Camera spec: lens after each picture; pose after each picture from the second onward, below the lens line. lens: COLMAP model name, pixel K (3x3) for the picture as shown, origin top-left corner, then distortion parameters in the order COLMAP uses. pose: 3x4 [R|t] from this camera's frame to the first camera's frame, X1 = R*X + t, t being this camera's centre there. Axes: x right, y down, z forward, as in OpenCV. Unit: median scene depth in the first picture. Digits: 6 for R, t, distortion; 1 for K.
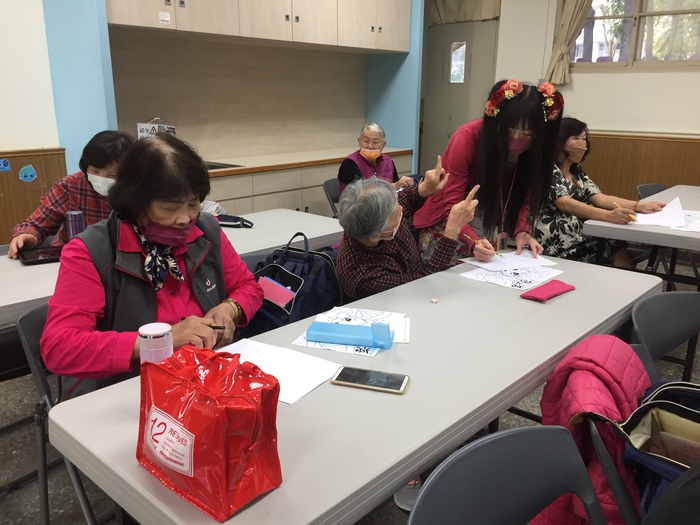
lens RADIAL K [[591.1, 0, 350.5], [0, 591.1, 266.2], [0, 0, 1]] dist [0.046934, -0.066024]
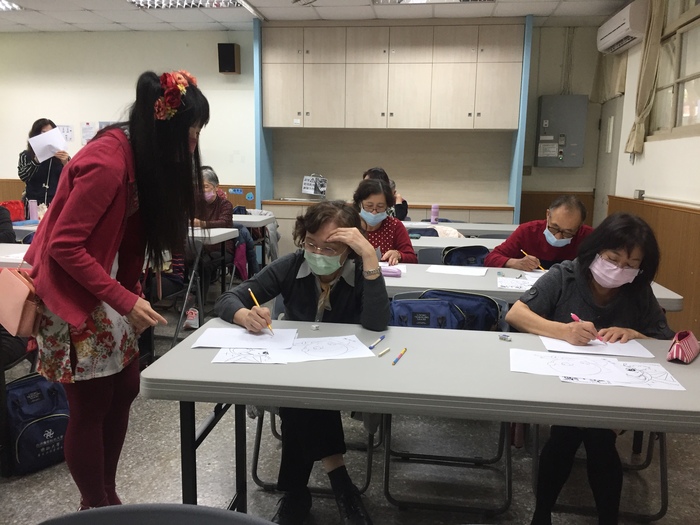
lens RADIAL K [[591.1, 0, 348.3], [0, 591.1, 259.0], [0, 0, 1]] dist [0.046934, -0.066024]
pose [[0.559956, 0.131389, -0.818038, 1.014674], [-0.243768, 0.969770, -0.011103, -0.001045], [0.791850, 0.205629, 0.575057, 0.078168]]
